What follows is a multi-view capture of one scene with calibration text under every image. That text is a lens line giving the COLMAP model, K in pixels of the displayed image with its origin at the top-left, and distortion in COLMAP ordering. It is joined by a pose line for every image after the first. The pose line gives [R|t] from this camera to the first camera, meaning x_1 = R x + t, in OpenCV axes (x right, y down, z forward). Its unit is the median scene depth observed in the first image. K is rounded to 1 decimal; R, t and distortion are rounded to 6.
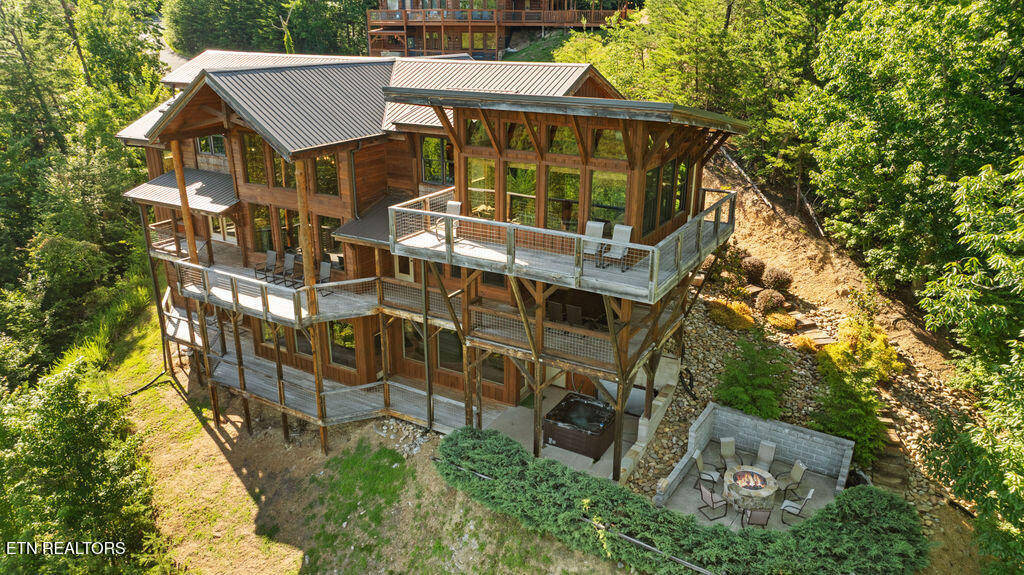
lens RADIAL K [[729.6, 0, 512.0], [0, 729.6, 287.5], [0, 0, 1]] dist [-0.002761, -0.000501]
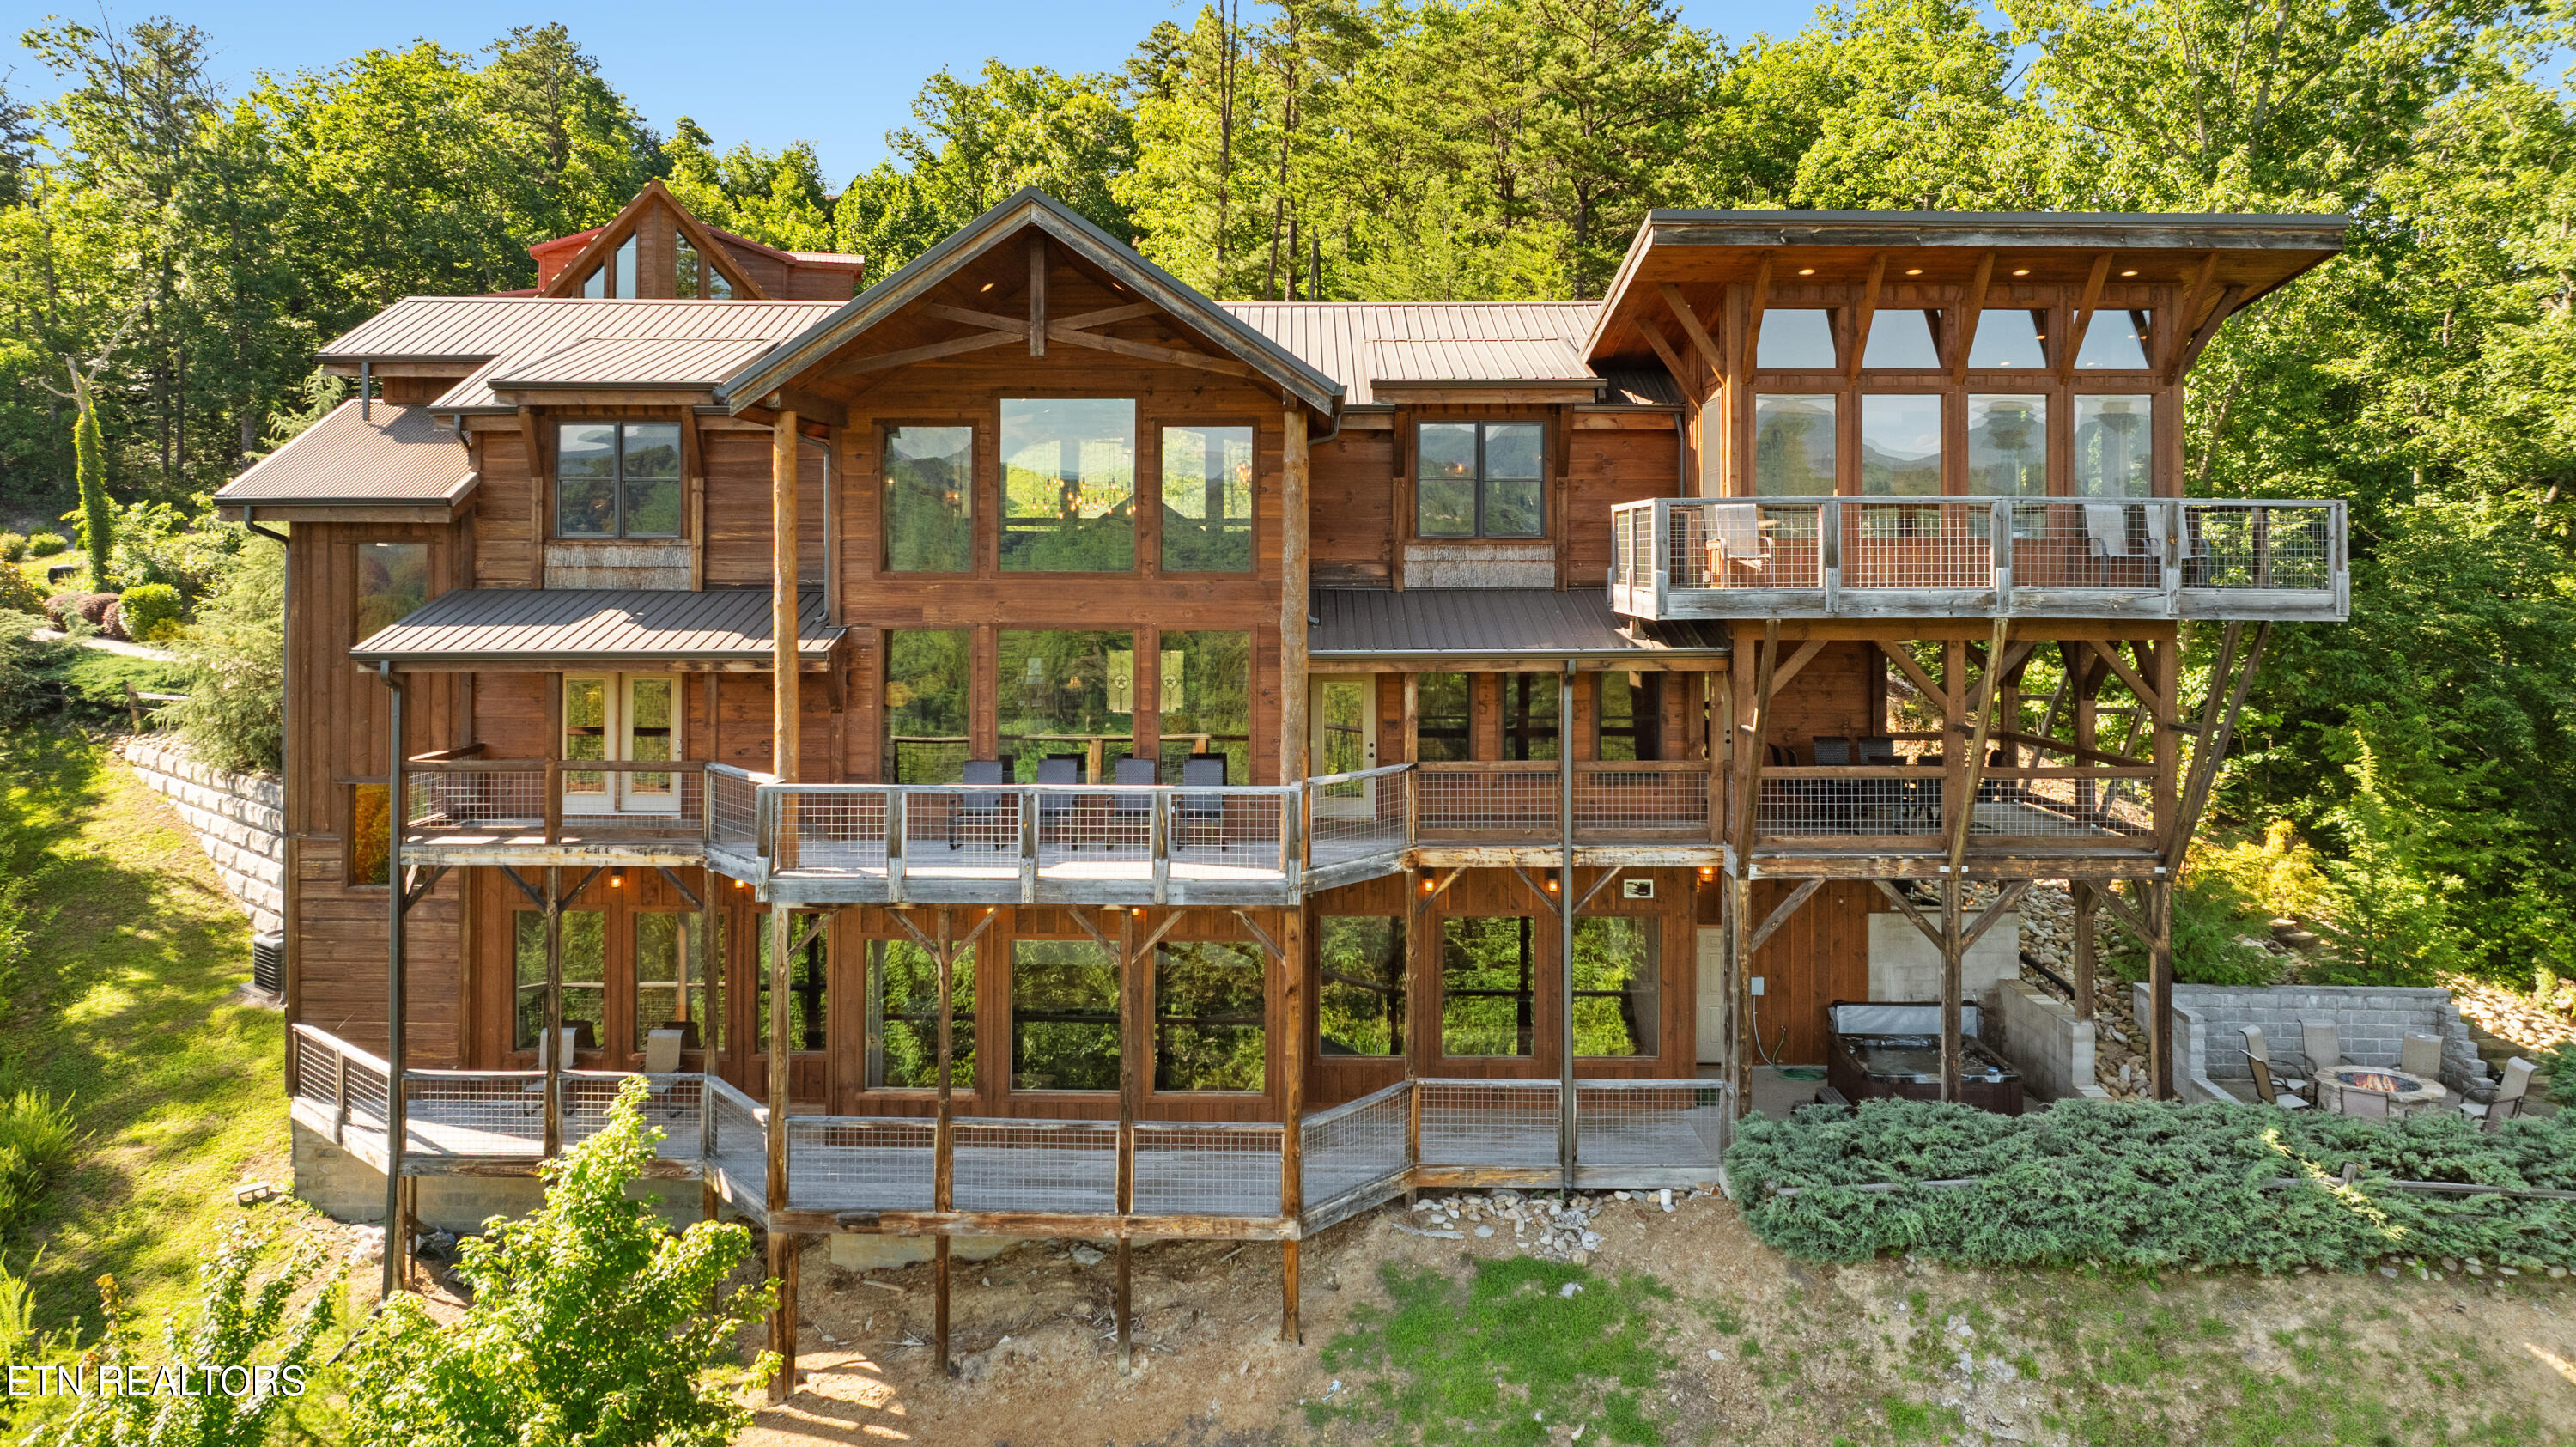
lens RADIAL K [[1884.9, 0, 1288.0], [0, 1884.9, 723.5], [0, 0, 1]] dist [-0.050445, 0.069885]
pose [[0.867263, 0.002092, 0.497847, -0.690987], [0.170970, 0.937923, -0.301777, 0.228987], [-0.467573, 0.346837, 0.813068, 0.239921]]
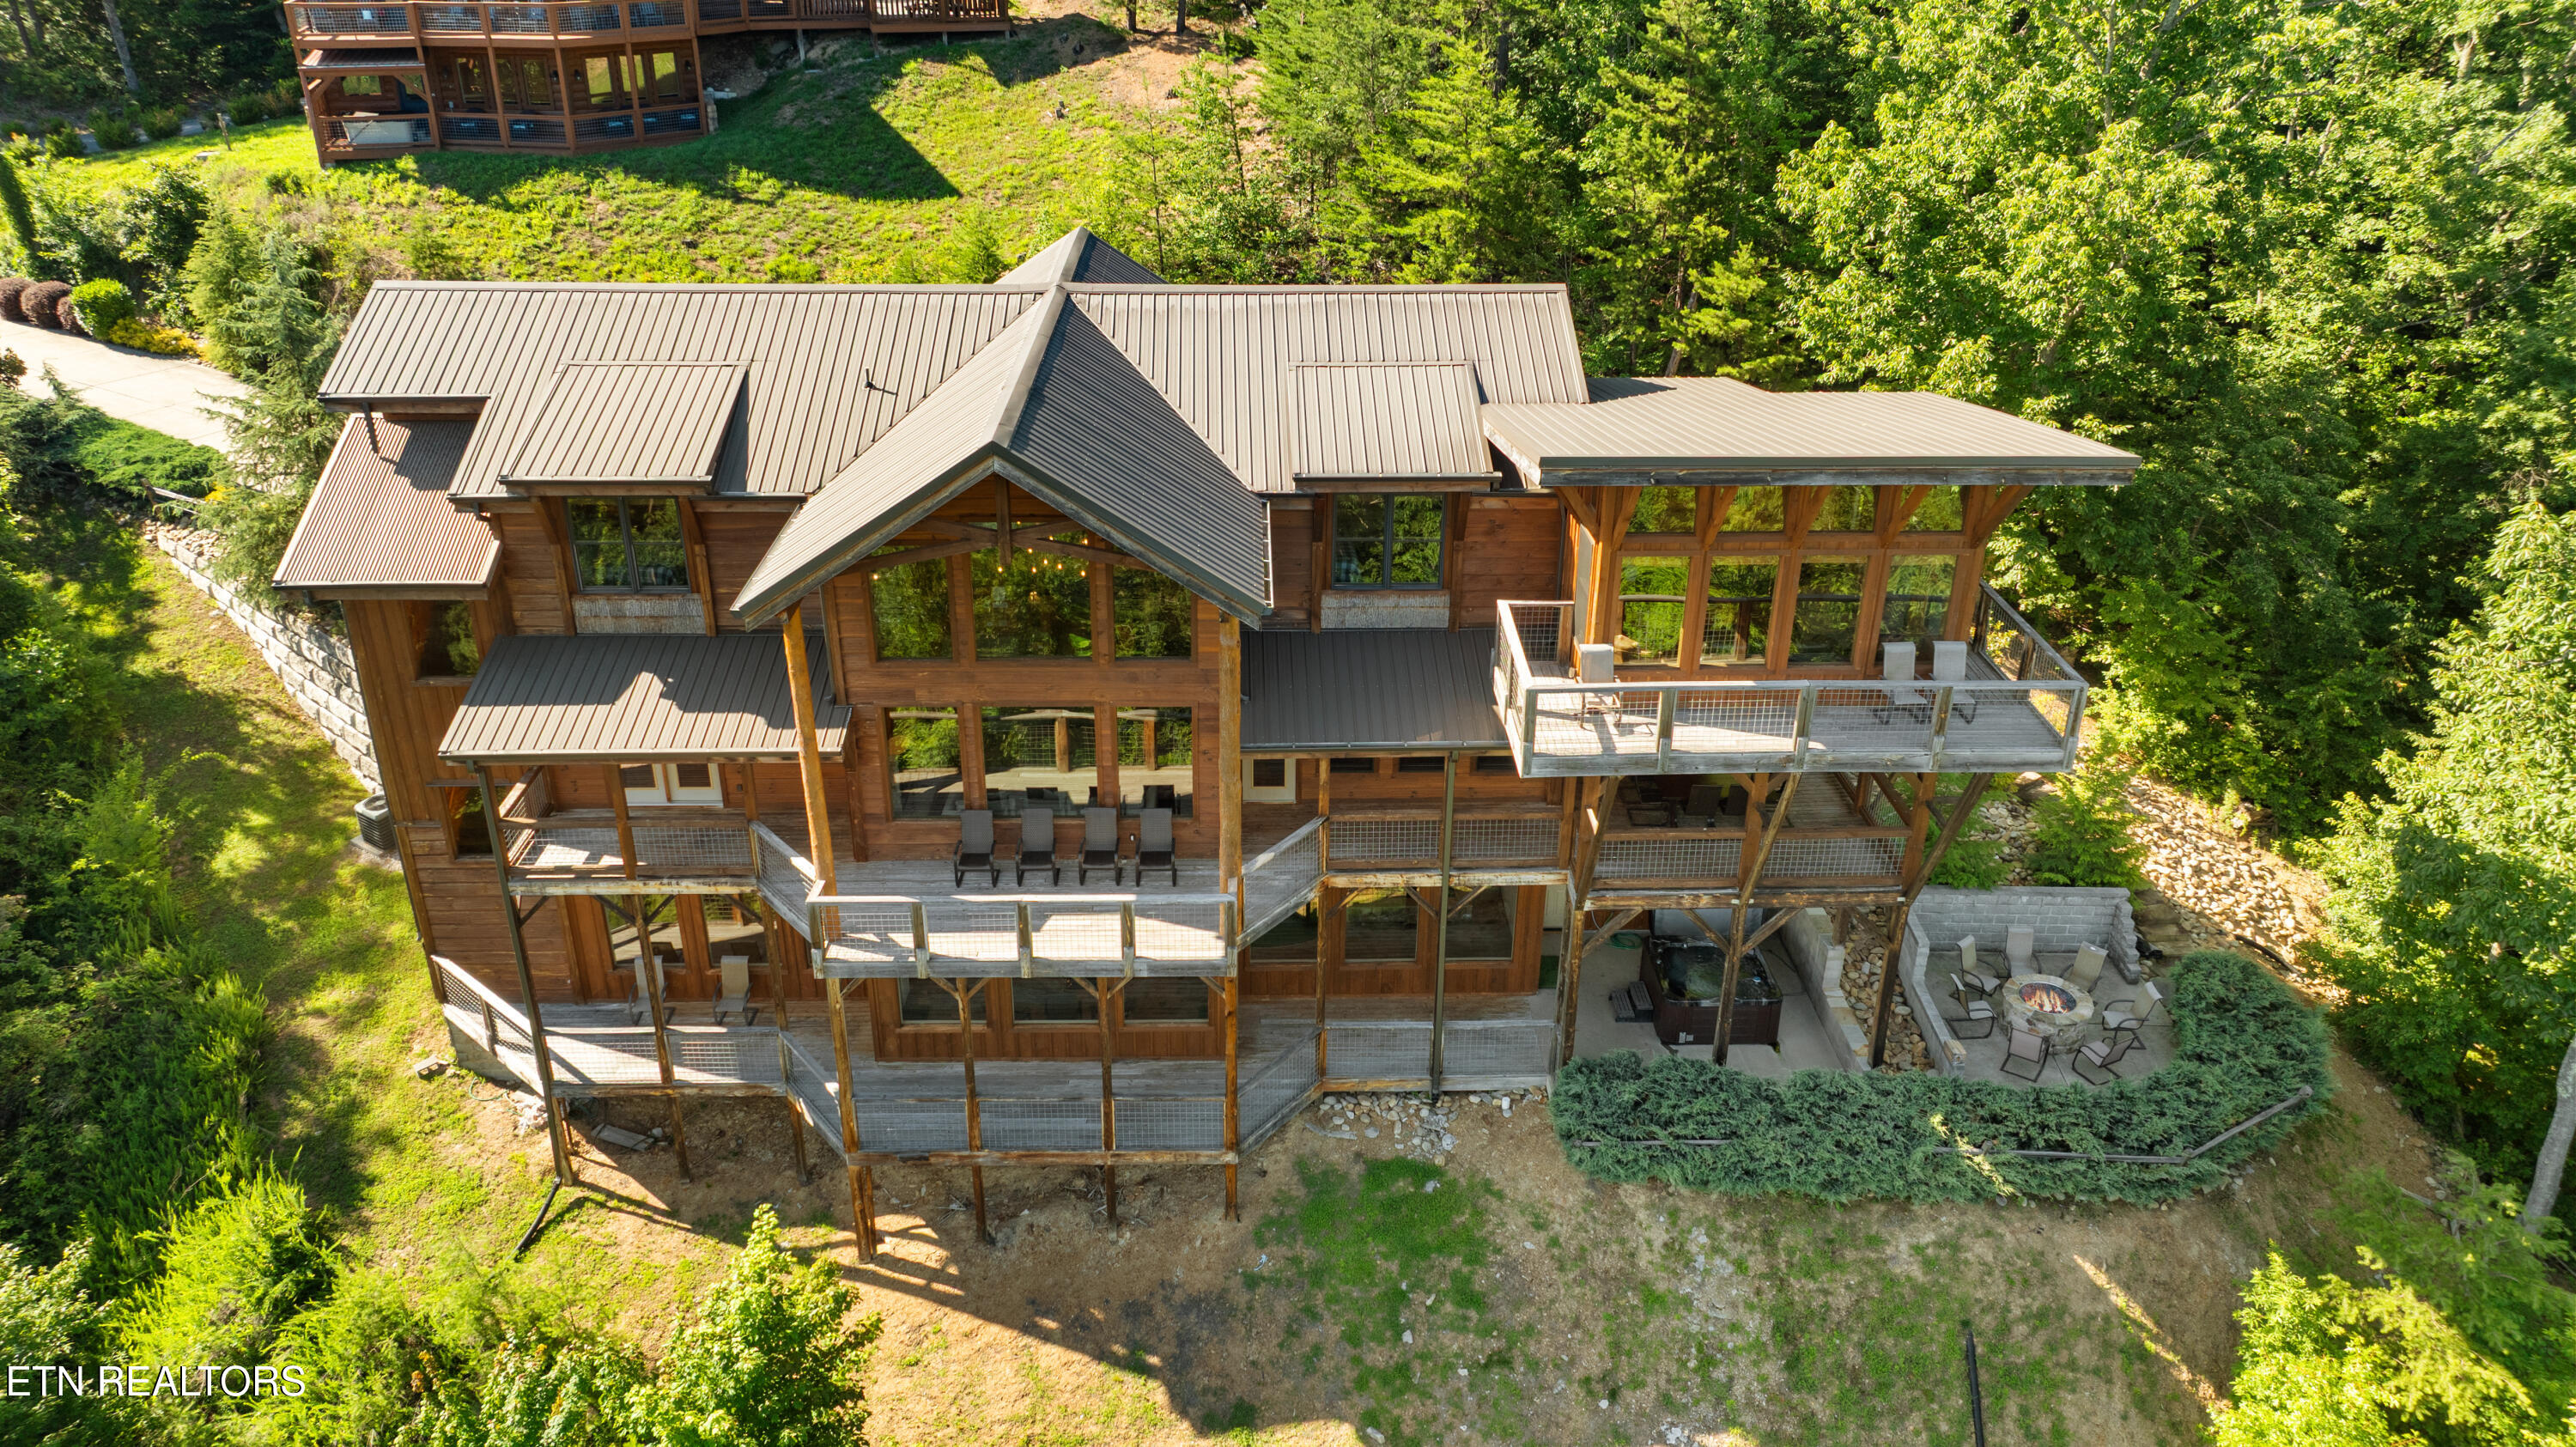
lens RADIAL K [[1832.0, 0, 1286.2], [0, 1832.0, 746.9], [0, 0, 1]] dist [-0.027897, 0.052010]
pose [[0.846472, -0.233567, 0.478468, -0.722741], [0.177457, 0.971024, 0.160066, -0.238136], [-0.501990, -0.050584, 0.863393, 0.020742]]
